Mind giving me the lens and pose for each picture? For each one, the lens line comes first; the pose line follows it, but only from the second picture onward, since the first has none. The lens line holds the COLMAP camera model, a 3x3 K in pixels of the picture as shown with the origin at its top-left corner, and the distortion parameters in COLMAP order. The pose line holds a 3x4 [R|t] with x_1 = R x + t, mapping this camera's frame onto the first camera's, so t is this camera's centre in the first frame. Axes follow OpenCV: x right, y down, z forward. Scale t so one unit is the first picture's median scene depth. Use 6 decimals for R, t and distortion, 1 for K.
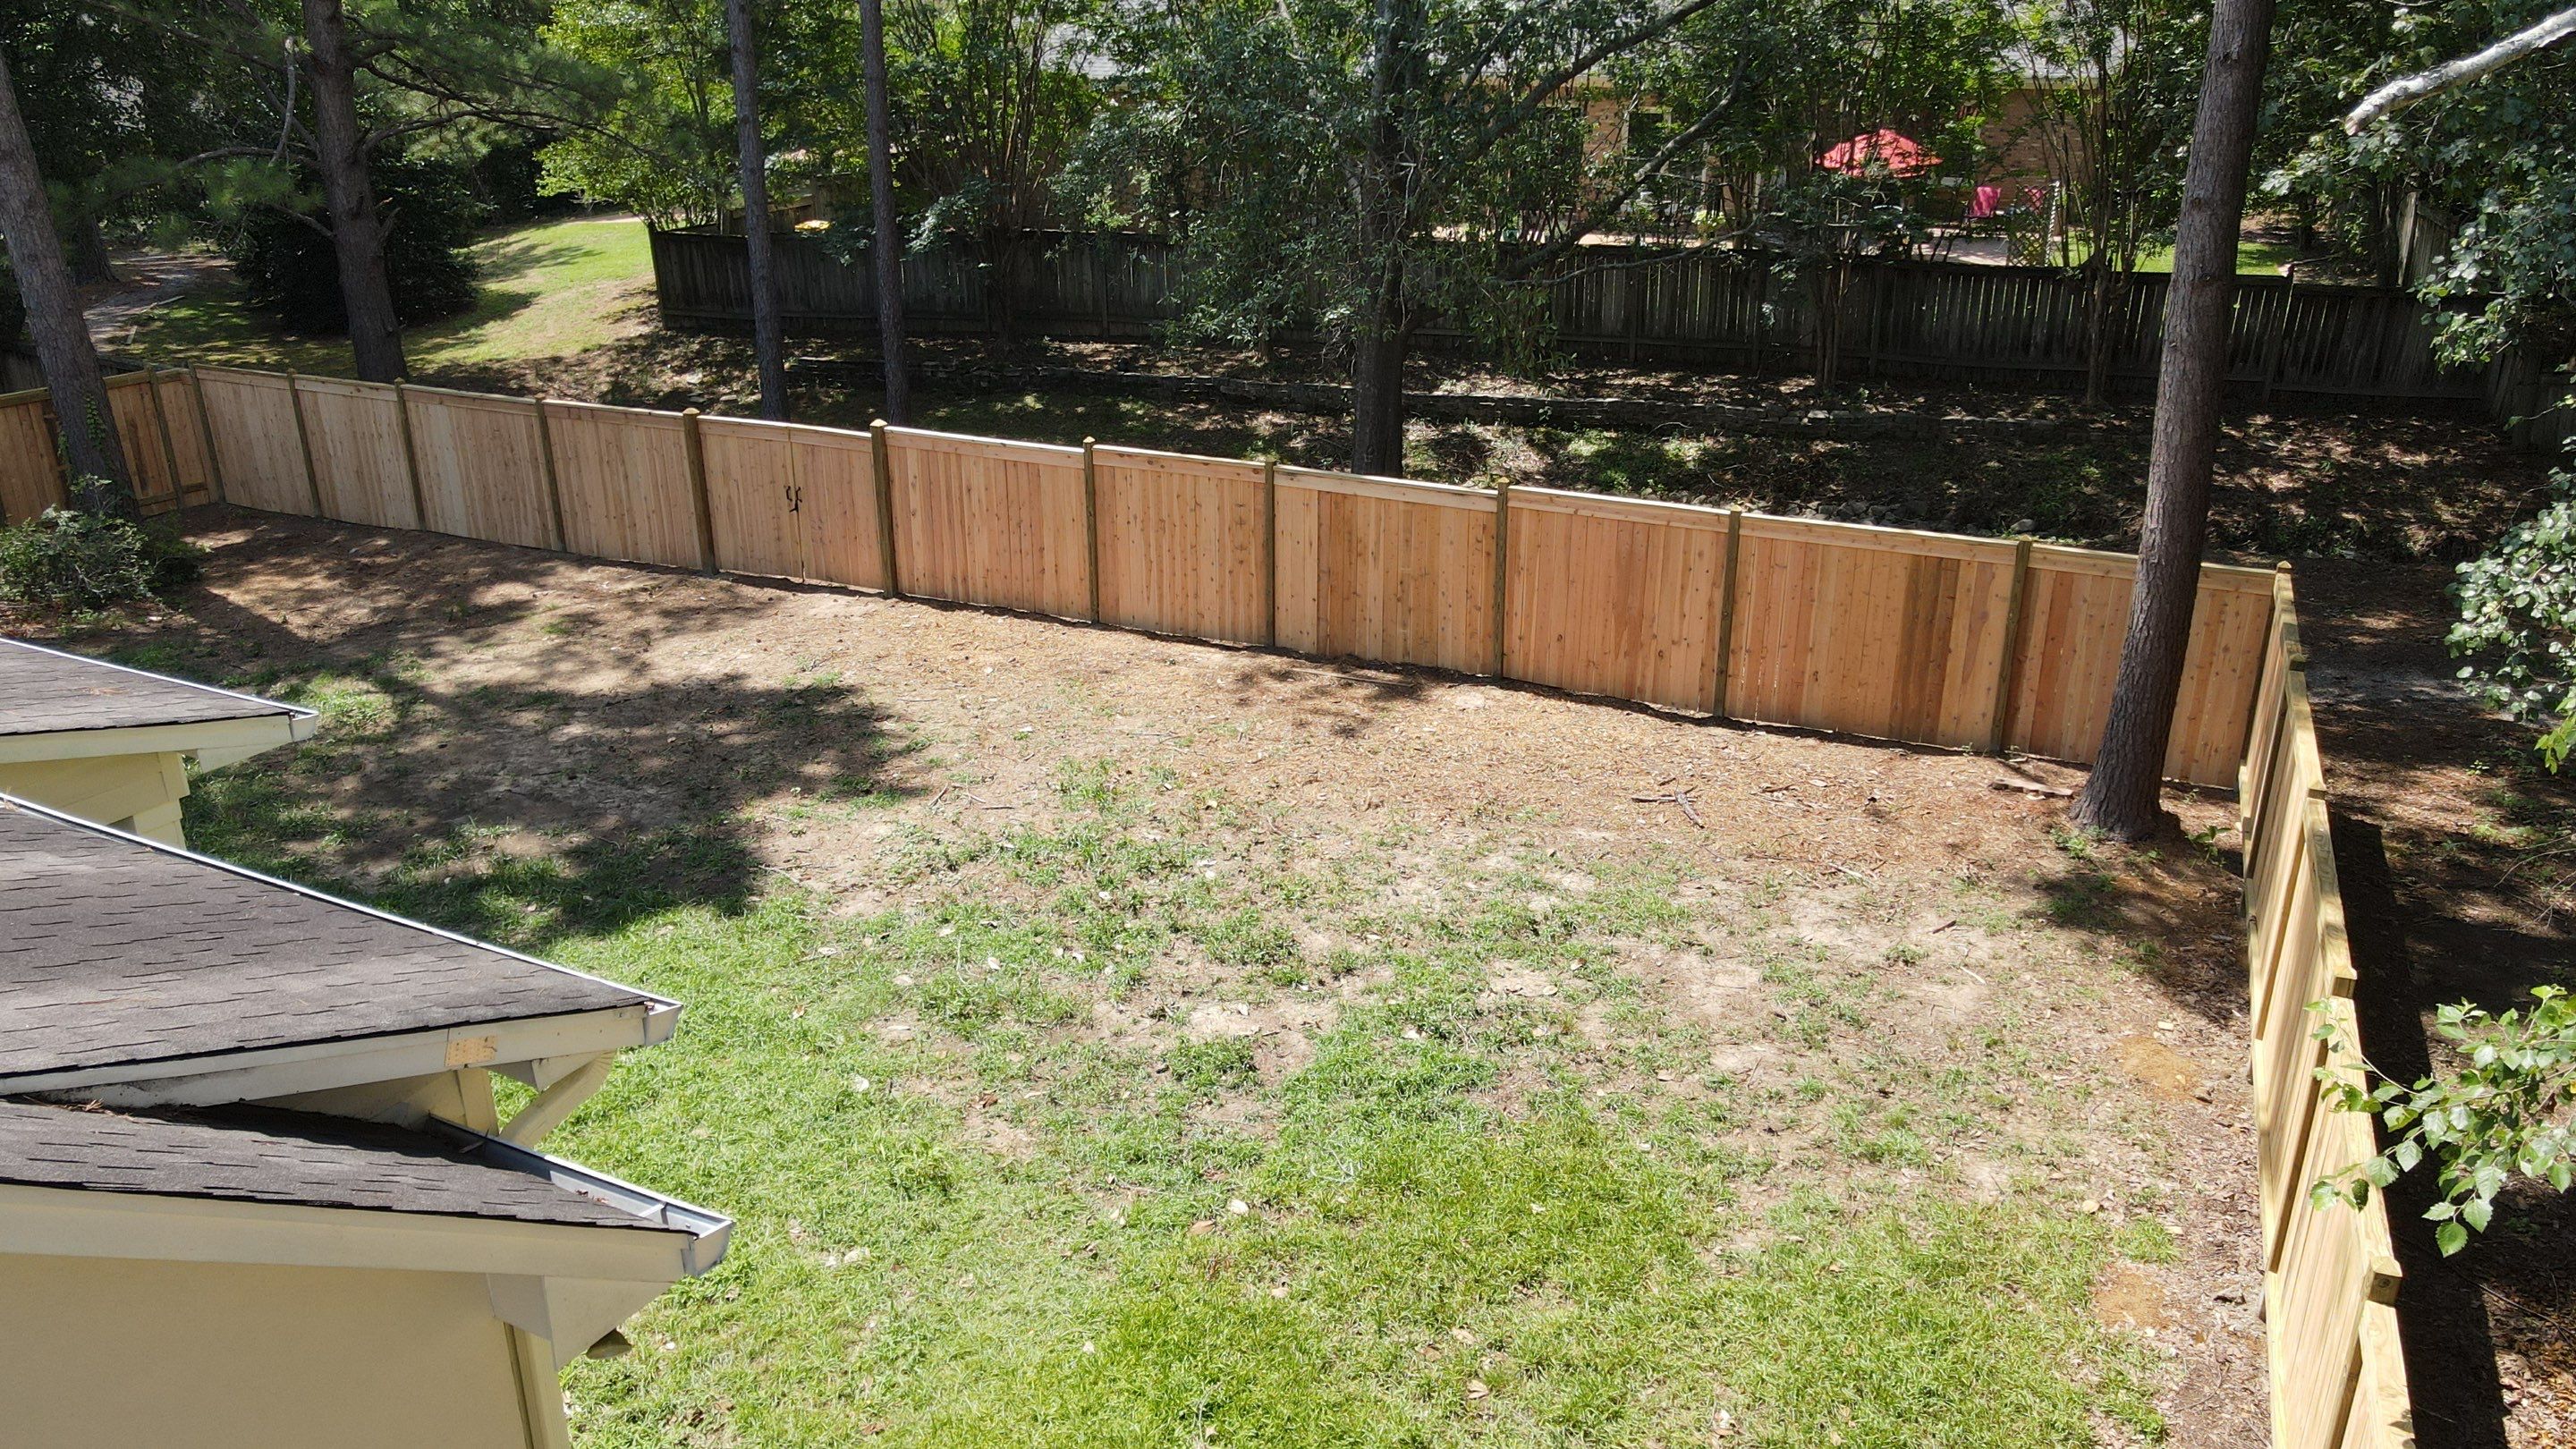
lens RADIAL K [[1906.3, 0, 1293.7], [0, 1906.3, 739.8], [0, 0, 1]] dist [0.014874, 0.007955]
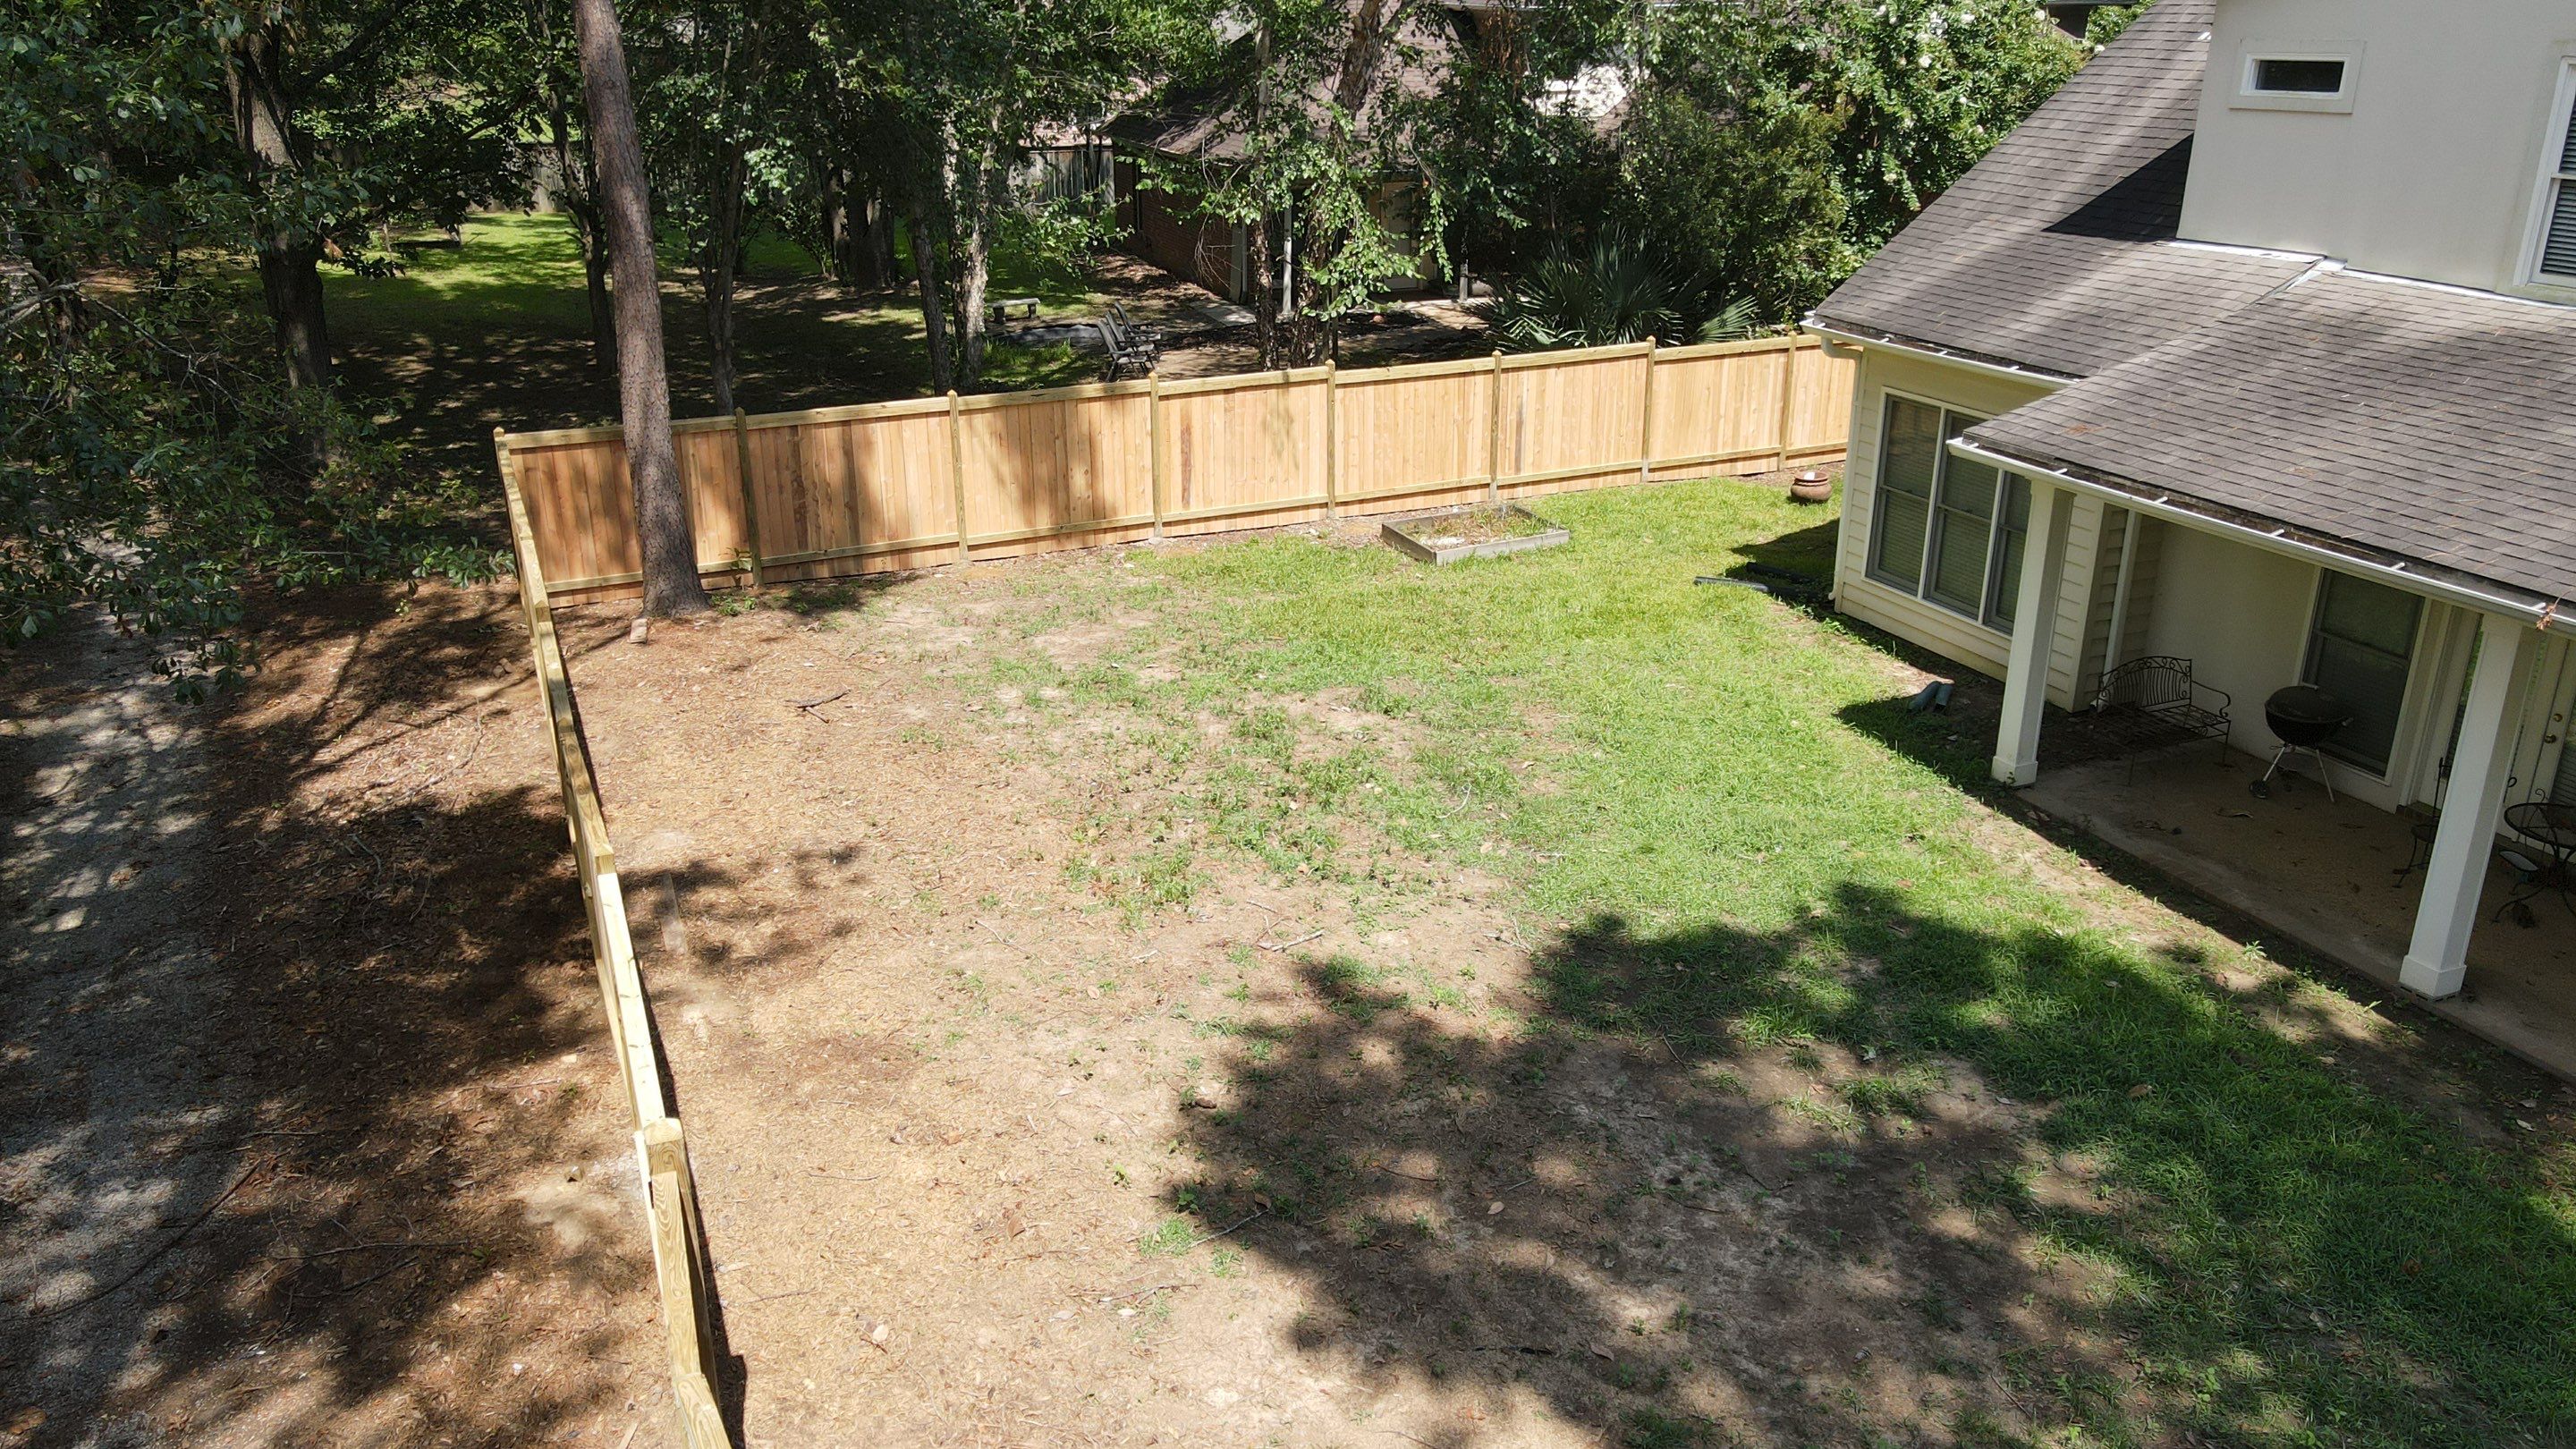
lens RADIAL K [[1906.3, 0, 1289.2], [0, 1906.3, 728.1], [0, 0, 1]] dist [0.014874, 0.007955]
pose [[-0.768470, -0.223122, 0.599725, -0.621316], [0.245654, 0.762550, 0.598474, -0.507776], [-0.590853, 0.607235, -0.531186, 1.315500]]
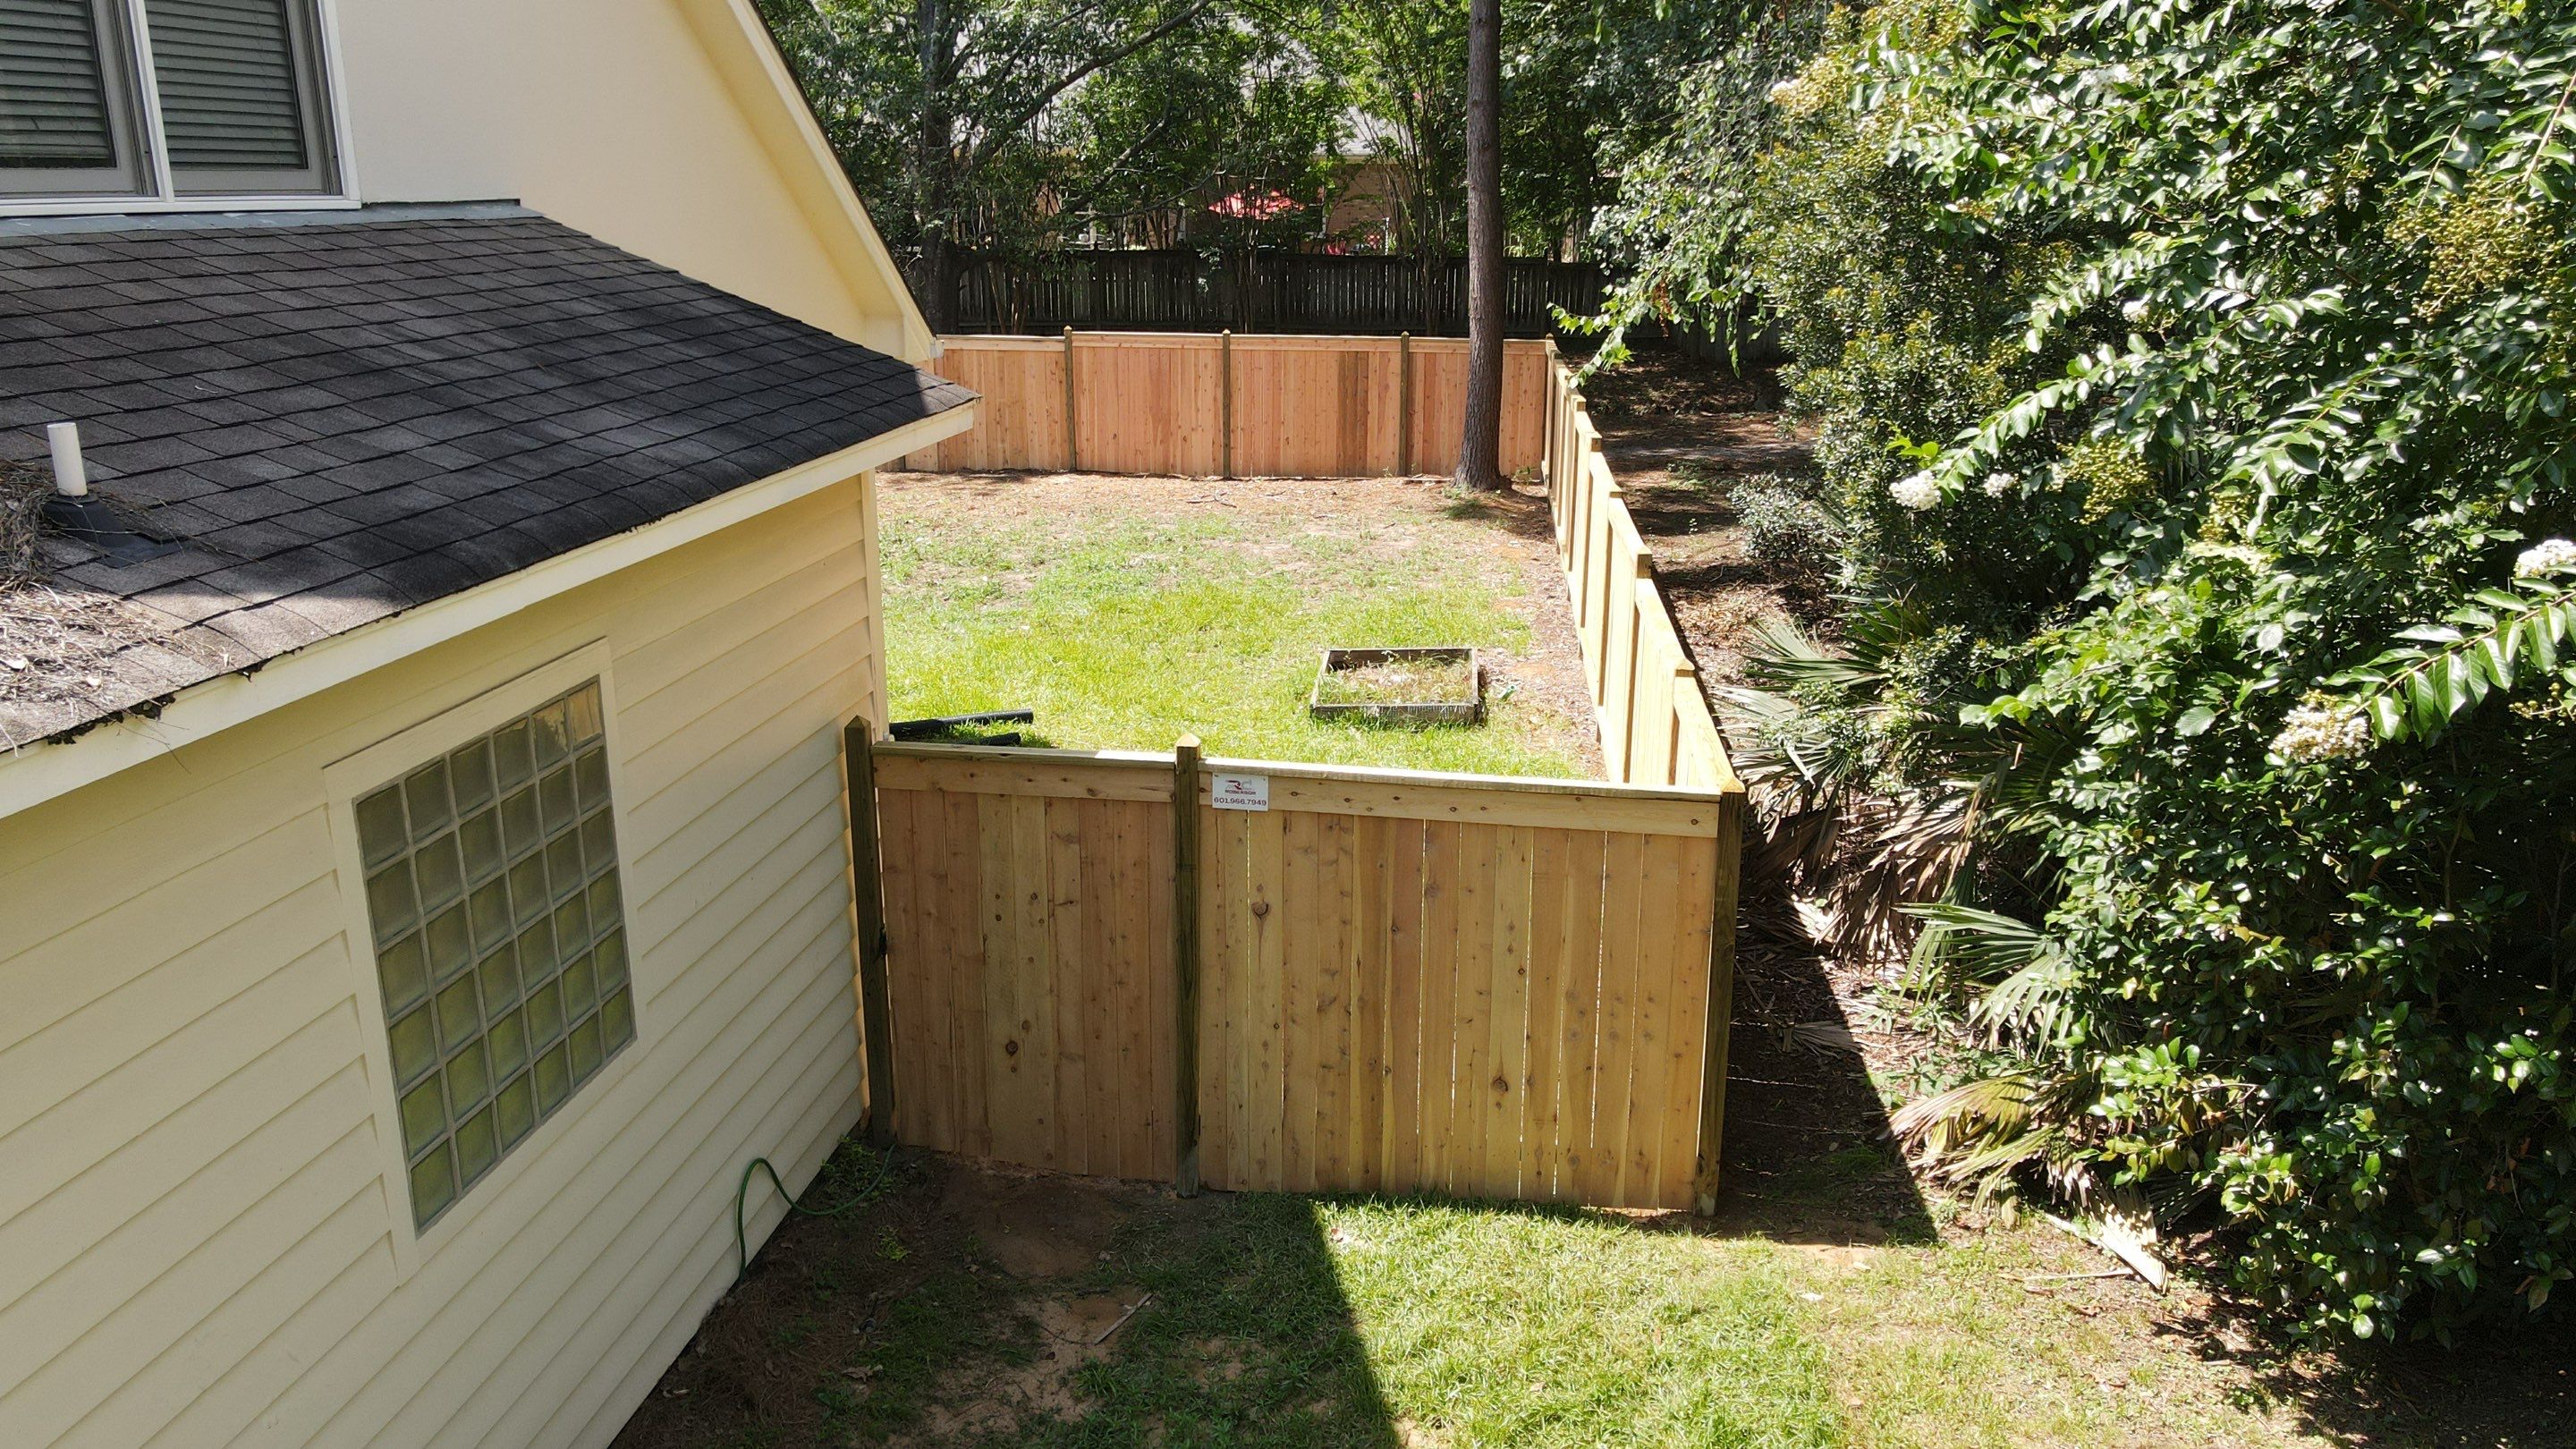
lens RADIAL K [[1906.3, 0, 1287.8], [0, 1906.3, 717.7], [0, 0, 1]] dist [0.014874, 0.007955]
pose [[0.947795, -0.081734, 0.308226, -0.215286], [0.112626, 0.990100, -0.083775, 0.315763], [-0.298328, 0.114116, 0.947617, -0.421250]]
